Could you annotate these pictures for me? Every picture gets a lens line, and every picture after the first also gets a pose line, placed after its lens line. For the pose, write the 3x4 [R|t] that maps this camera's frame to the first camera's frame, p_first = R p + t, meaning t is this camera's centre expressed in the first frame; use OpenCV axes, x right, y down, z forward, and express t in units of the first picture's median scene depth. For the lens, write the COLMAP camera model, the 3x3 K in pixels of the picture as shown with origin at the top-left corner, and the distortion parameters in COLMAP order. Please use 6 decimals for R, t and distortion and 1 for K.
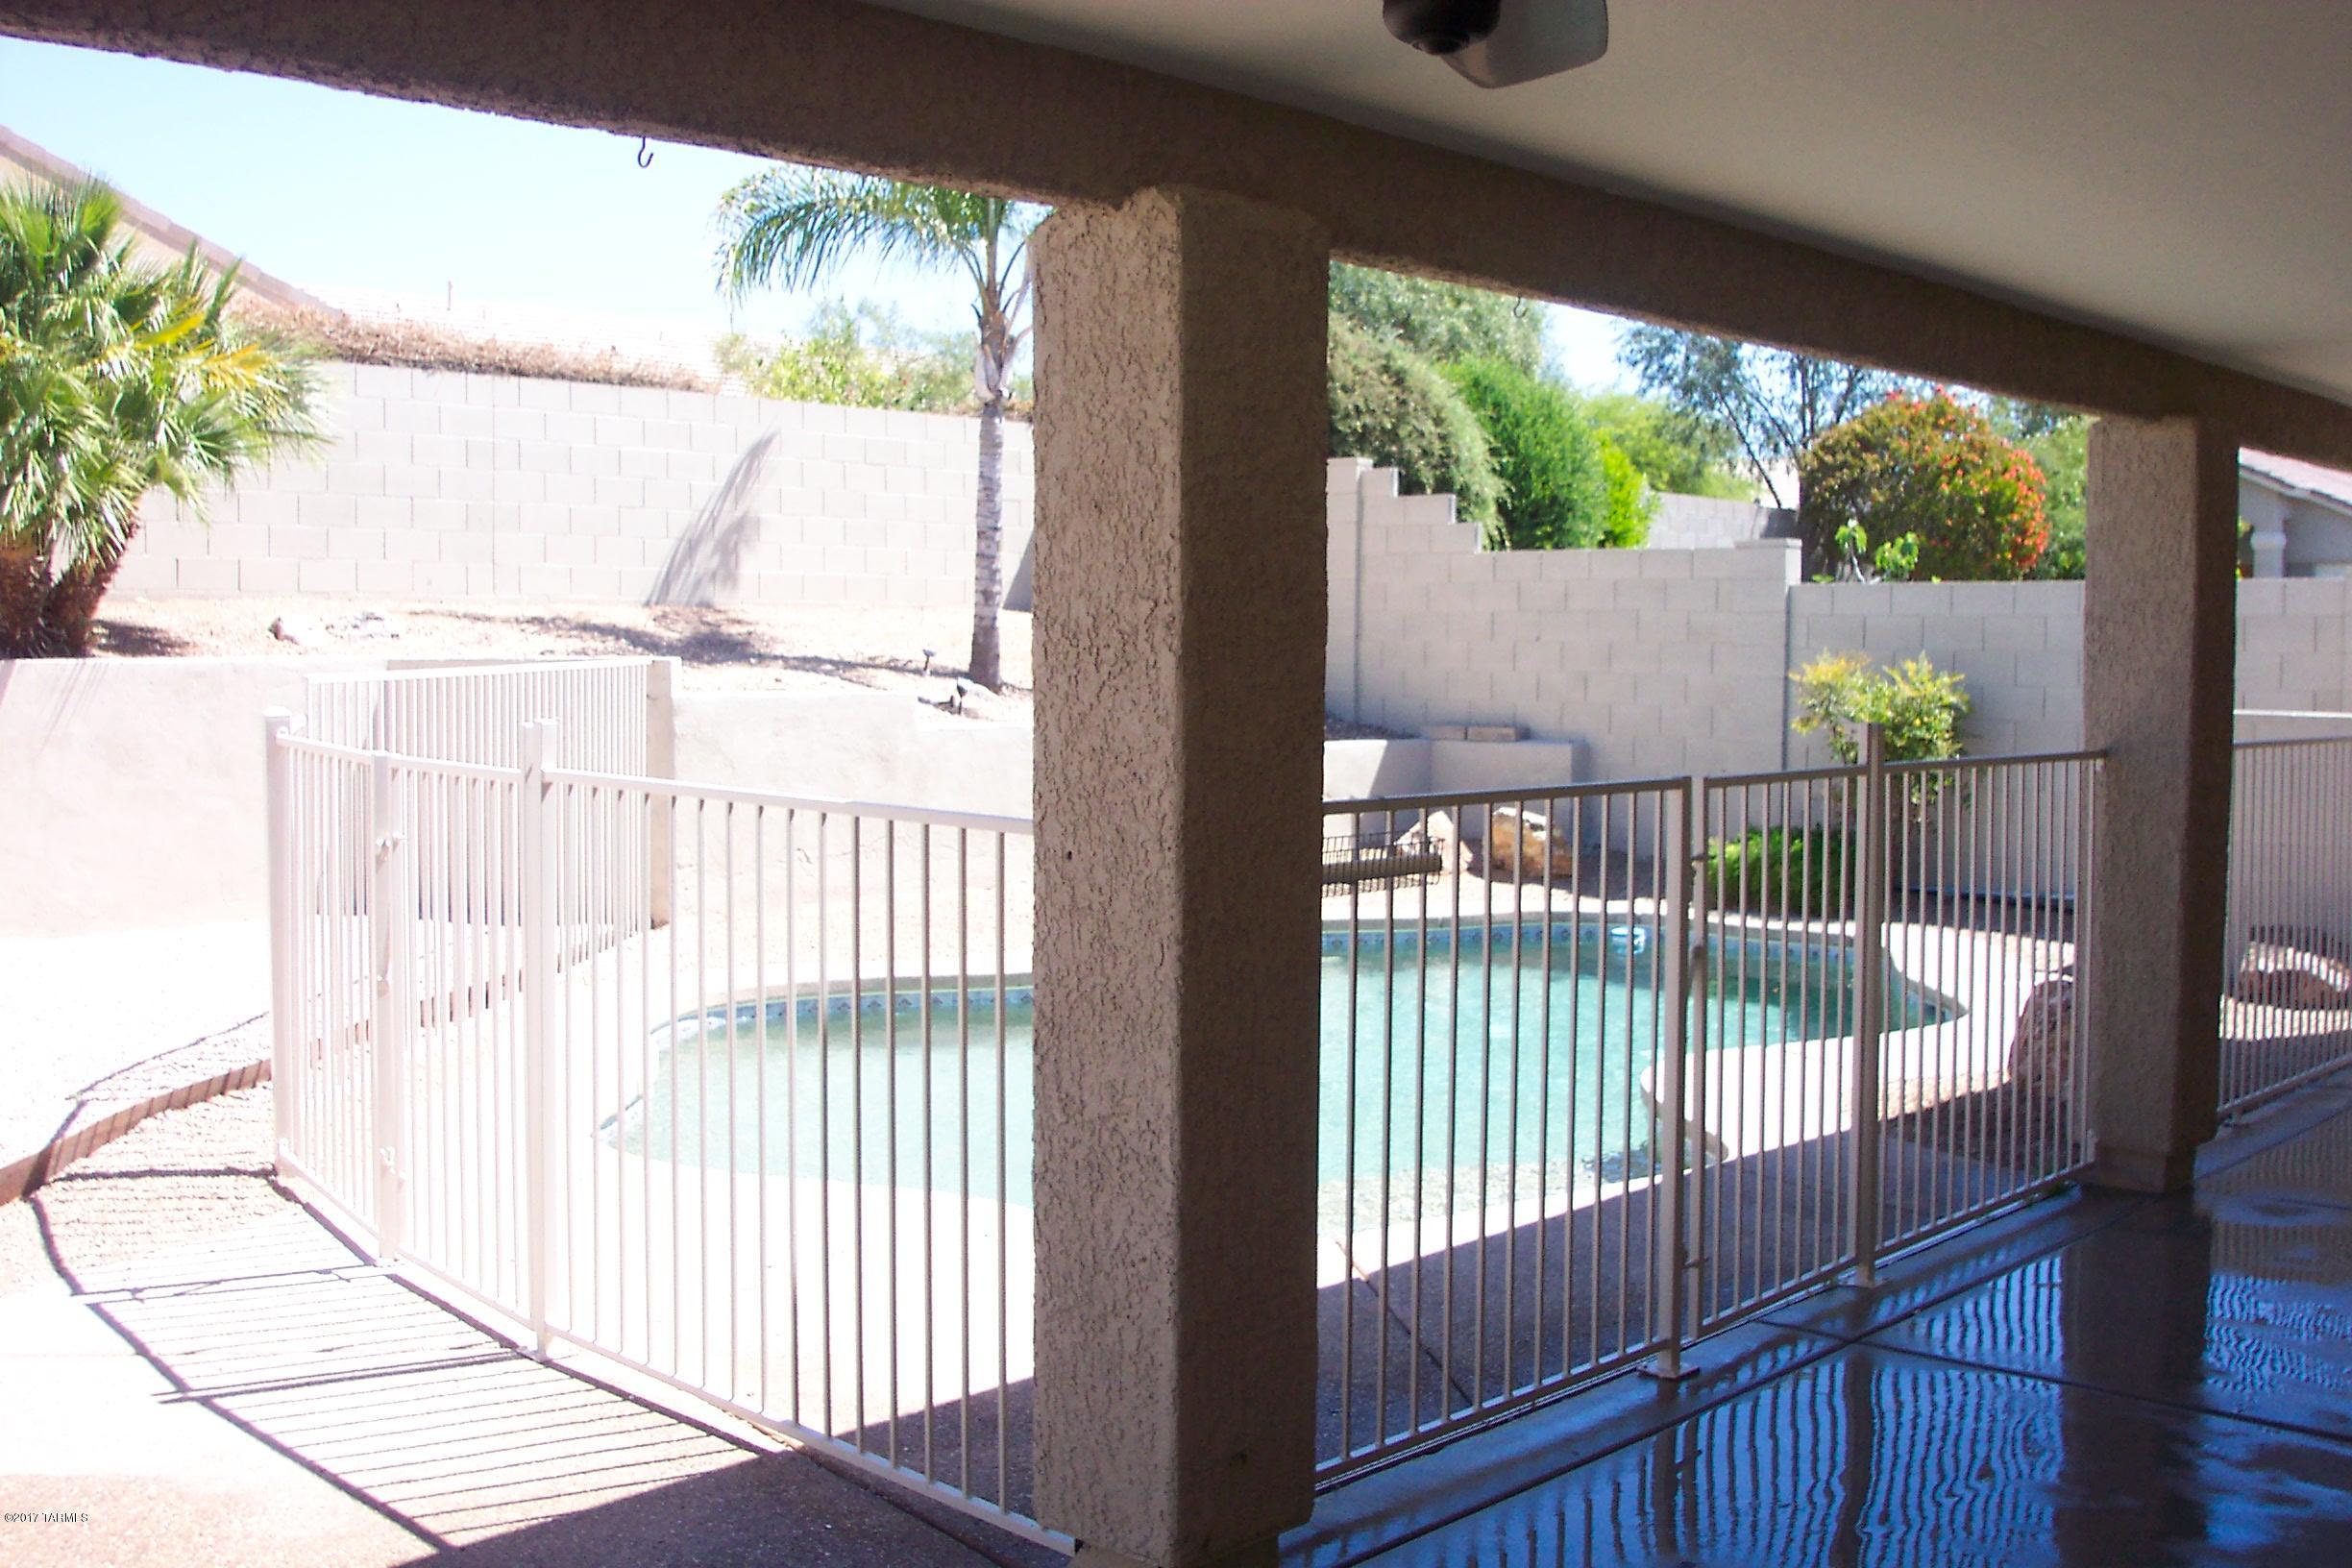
lens RADIAL K [[2343.7, 0, 1176.0], [0, 2343.7, 784.0], [0, 0, 1]] dist [-0.123472, 0.013305]
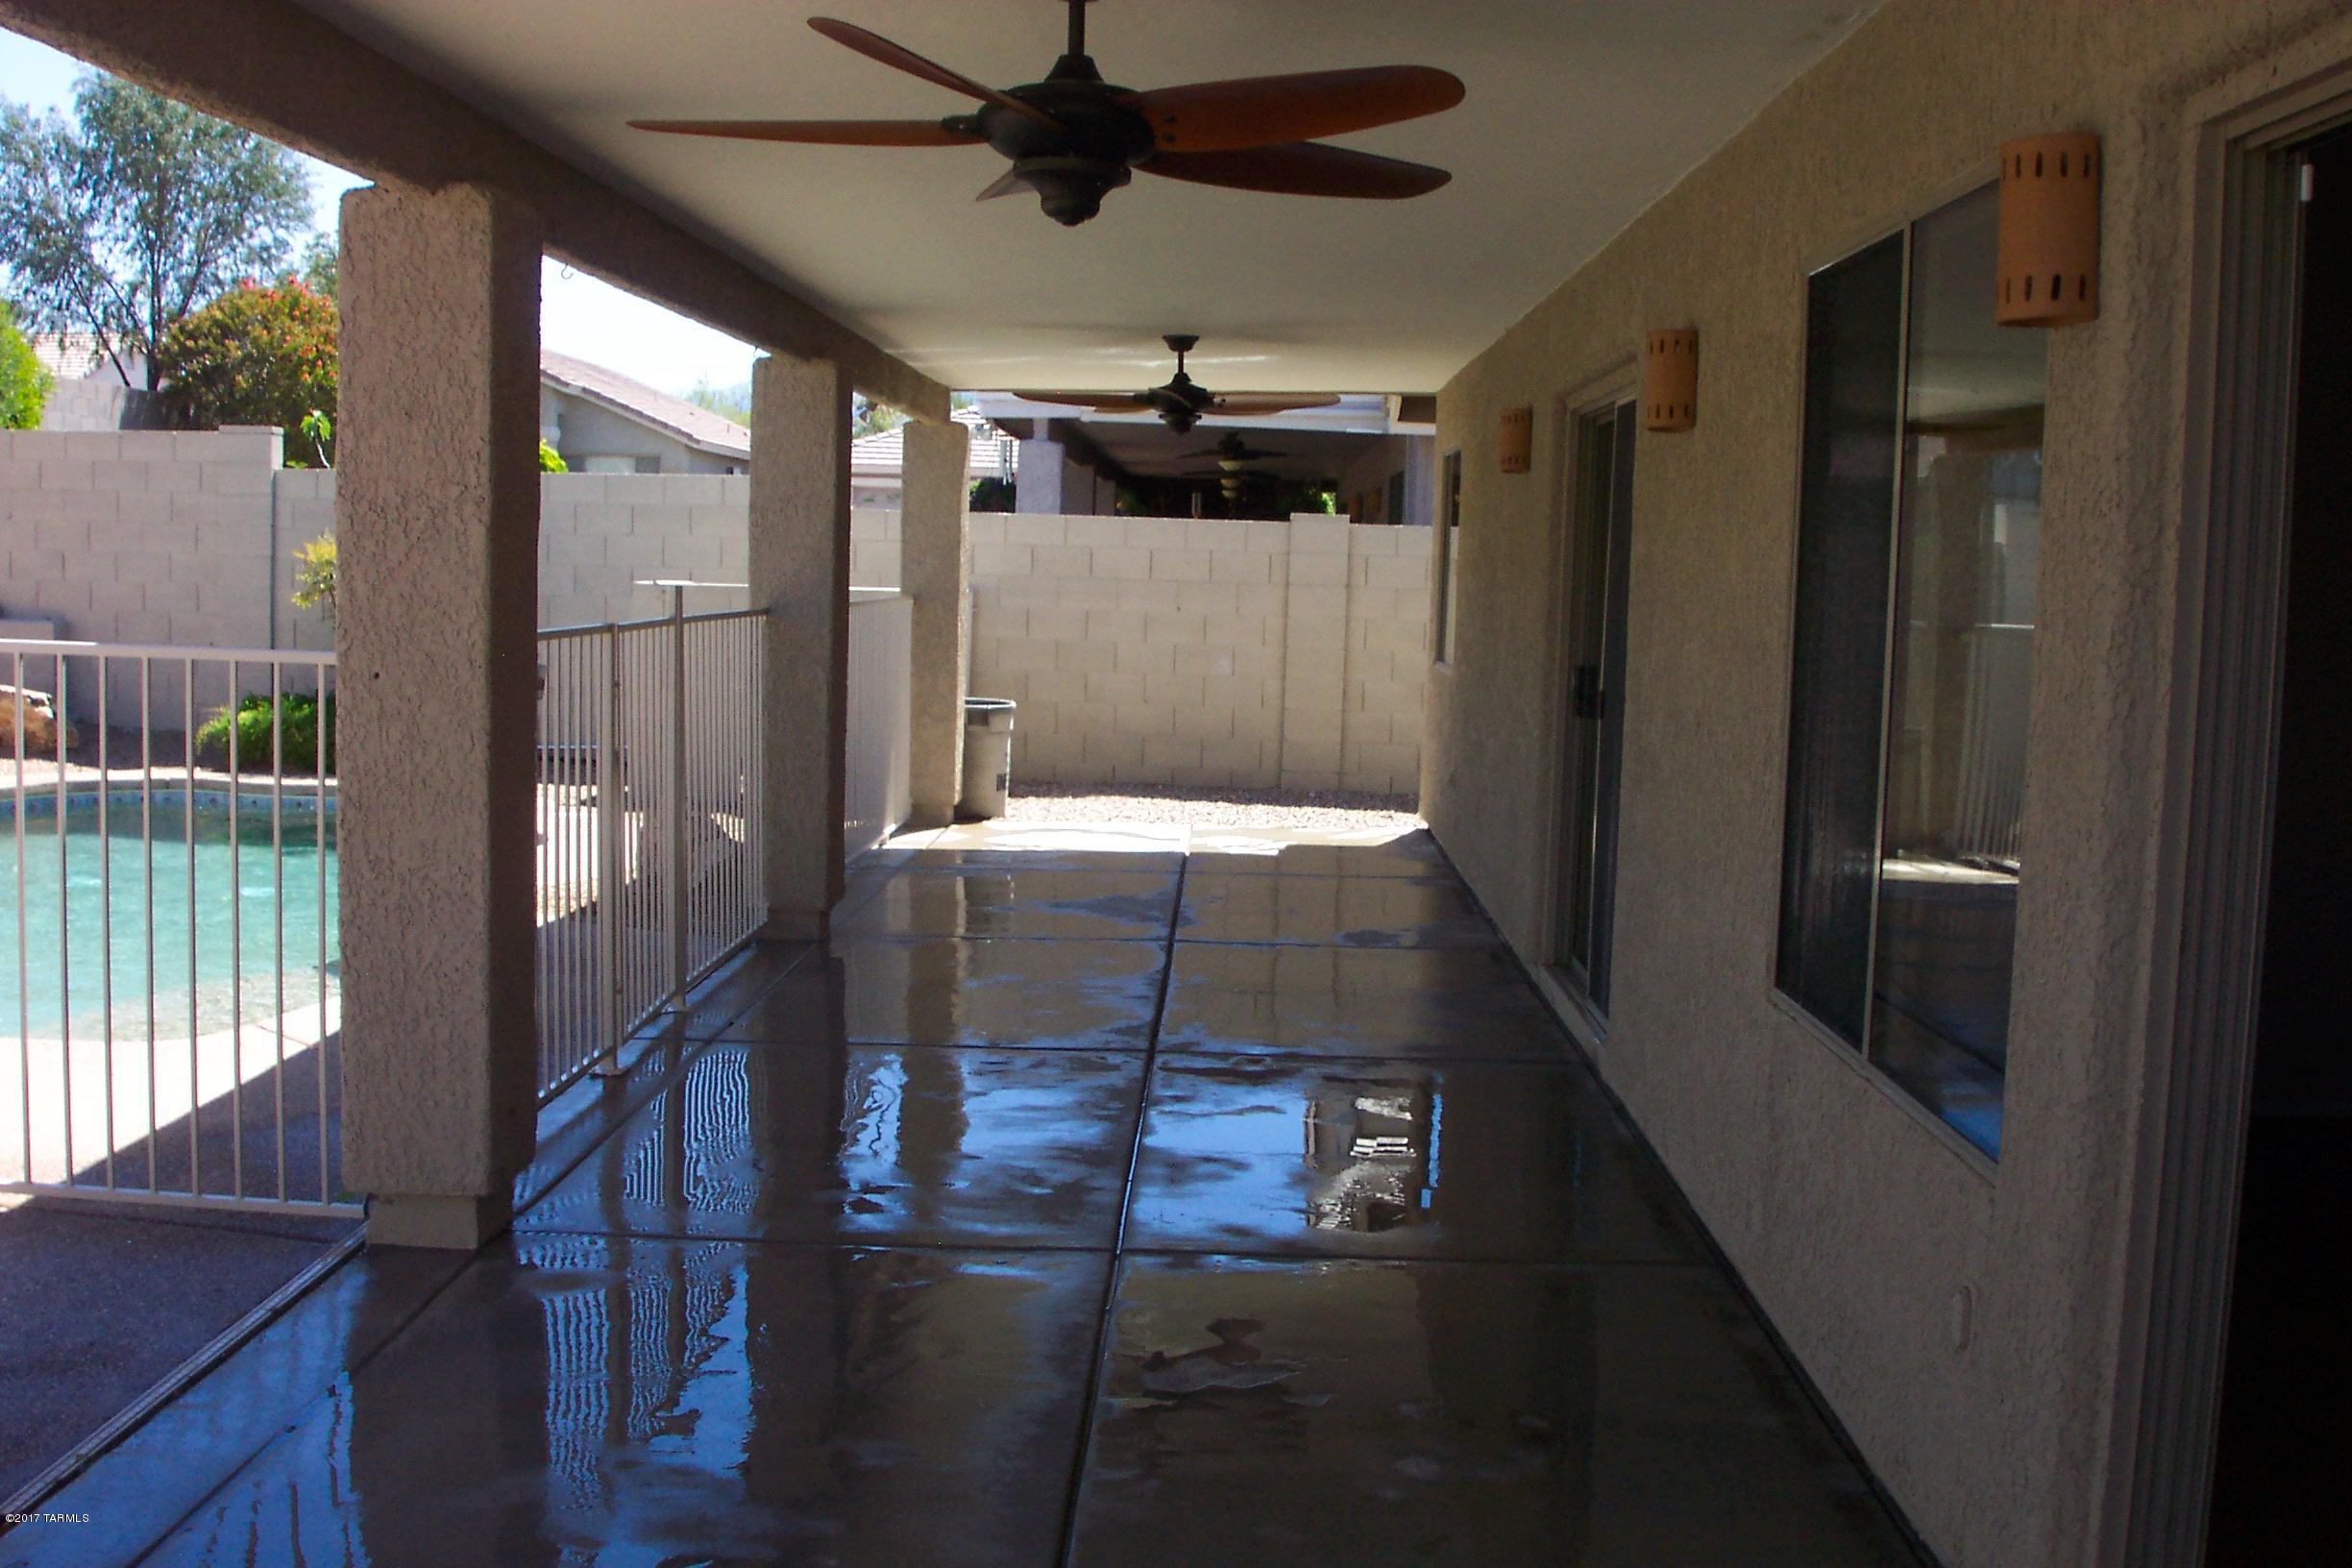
lens RADIAL K [[2343.7, 0, 1176.0], [0, 2343.7, 784.0], [0, 0, 1]] dist [-0.123472, 0.013305]
pose [[0.738983, -0.050767, 0.671809, -0.435619], [0.017140, 0.998251, 0.056581, 0.018649], [-0.673506, -0.030298, 0.738561, -0.200930]]
